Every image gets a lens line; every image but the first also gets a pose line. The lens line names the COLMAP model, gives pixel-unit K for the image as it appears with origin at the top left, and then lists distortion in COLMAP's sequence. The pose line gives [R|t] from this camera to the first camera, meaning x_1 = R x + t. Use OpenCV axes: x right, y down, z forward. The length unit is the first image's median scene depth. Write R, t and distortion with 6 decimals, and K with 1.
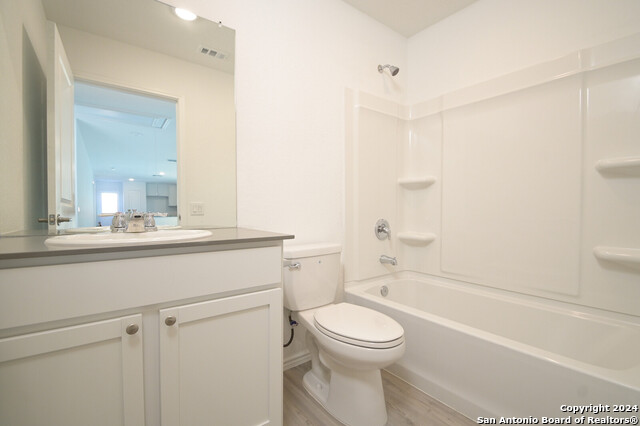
lens RADIAL K [[290.9, 0, 320.9], [0, 290.9, 212.0], [0, 0, 1]] dist [0.009409, -0.000824]
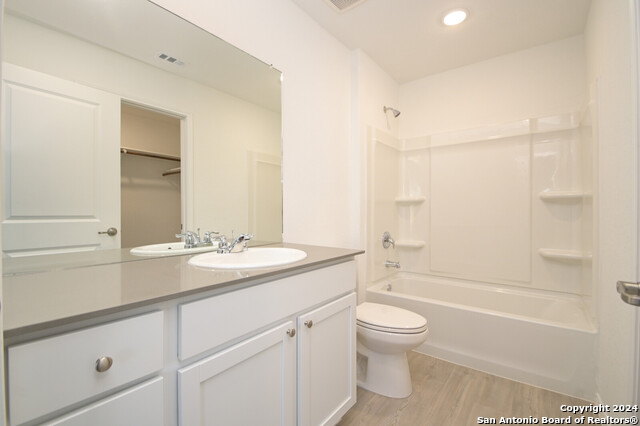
lens RADIAL K [[290.9, 0, 303.1], [0, 290.9, 211.2], [0, 0, 1]] dist [0.009409, -0.000824]
pose [[0.969995, -0.010080, 0.242914, -0.445190], [0.011718, 0.999917, -0.005302, -0.058524], [-0.242841, 0.007990, 0.970033, -0.117512]]
